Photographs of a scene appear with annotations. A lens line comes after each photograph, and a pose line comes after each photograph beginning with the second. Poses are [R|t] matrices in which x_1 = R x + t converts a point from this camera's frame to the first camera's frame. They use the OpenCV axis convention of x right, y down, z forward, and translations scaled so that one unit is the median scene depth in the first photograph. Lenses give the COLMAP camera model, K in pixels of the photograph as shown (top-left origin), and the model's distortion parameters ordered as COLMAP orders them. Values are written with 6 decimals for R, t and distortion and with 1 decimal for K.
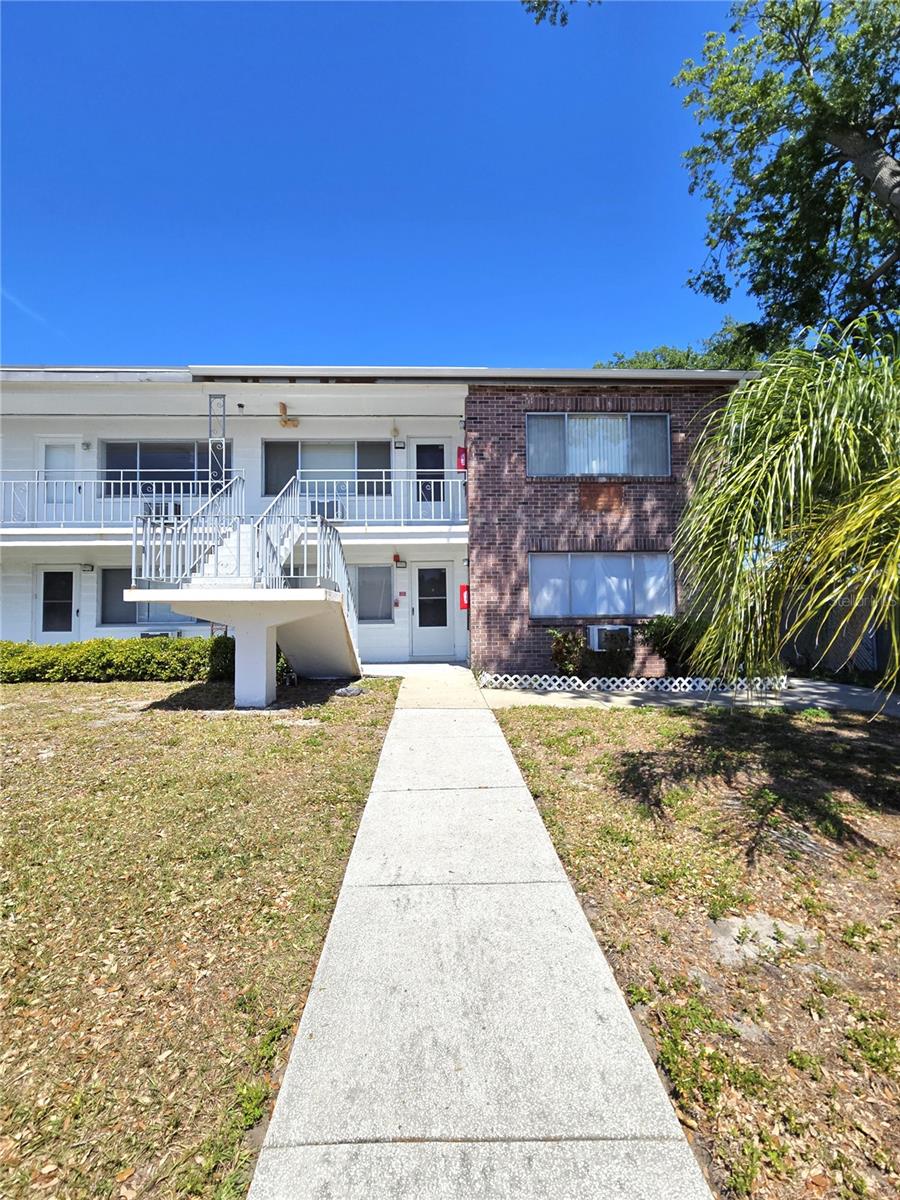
lens RADIAL K [[503.6, 0, 450.9], [0, 503.6, 597.3], [0, 0, 1]] dist [0.000656, -0.000423]
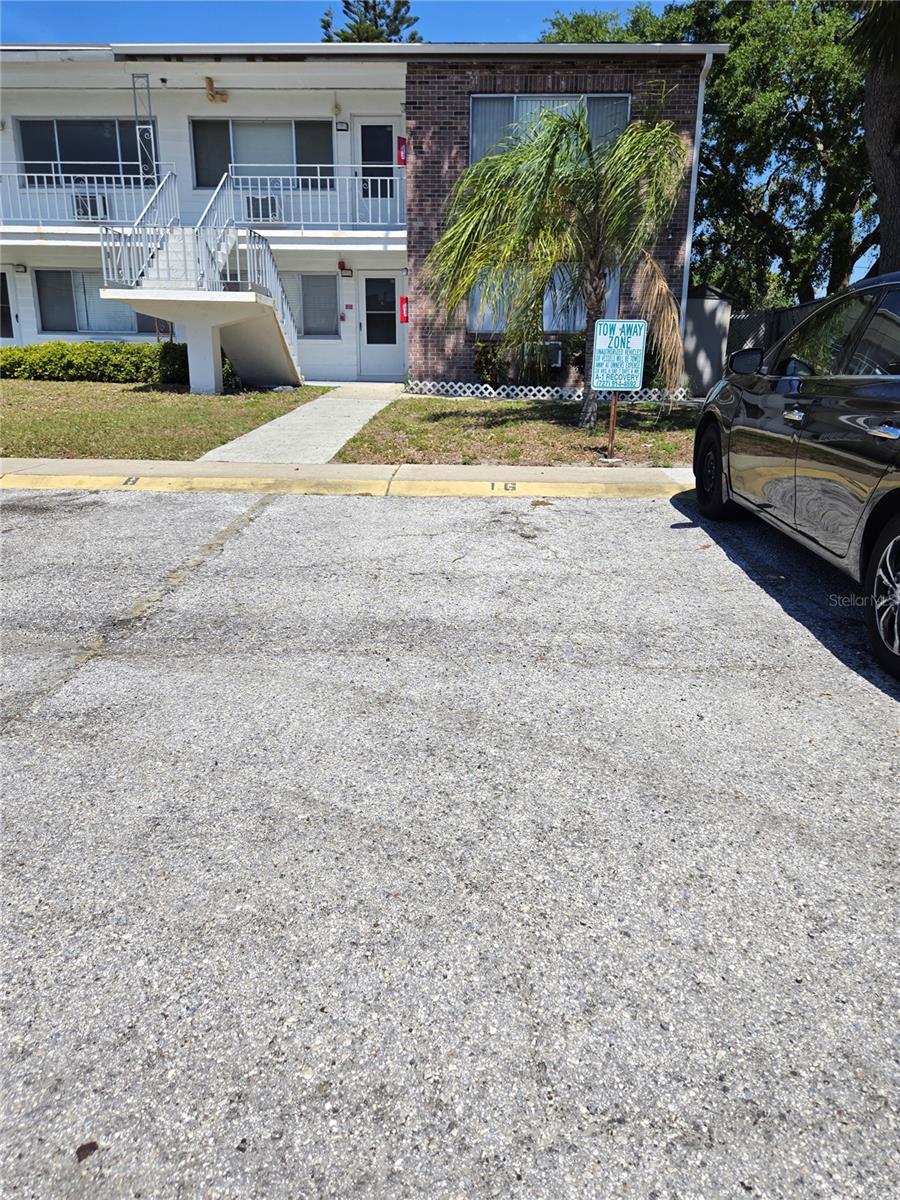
lens RADIAL K [[829.7, 0, 447.4], [0, 829.7, 586.4], [0, 0, 1]] dist [0.088796, -0.076711]
pose [[0.996873, 0.038792, -0.068848, 0.251053], [-0.017395, 0.957575, 0.287659, 0.046673], [0.077086, -0.285562, 0.955255, -0.736029]]
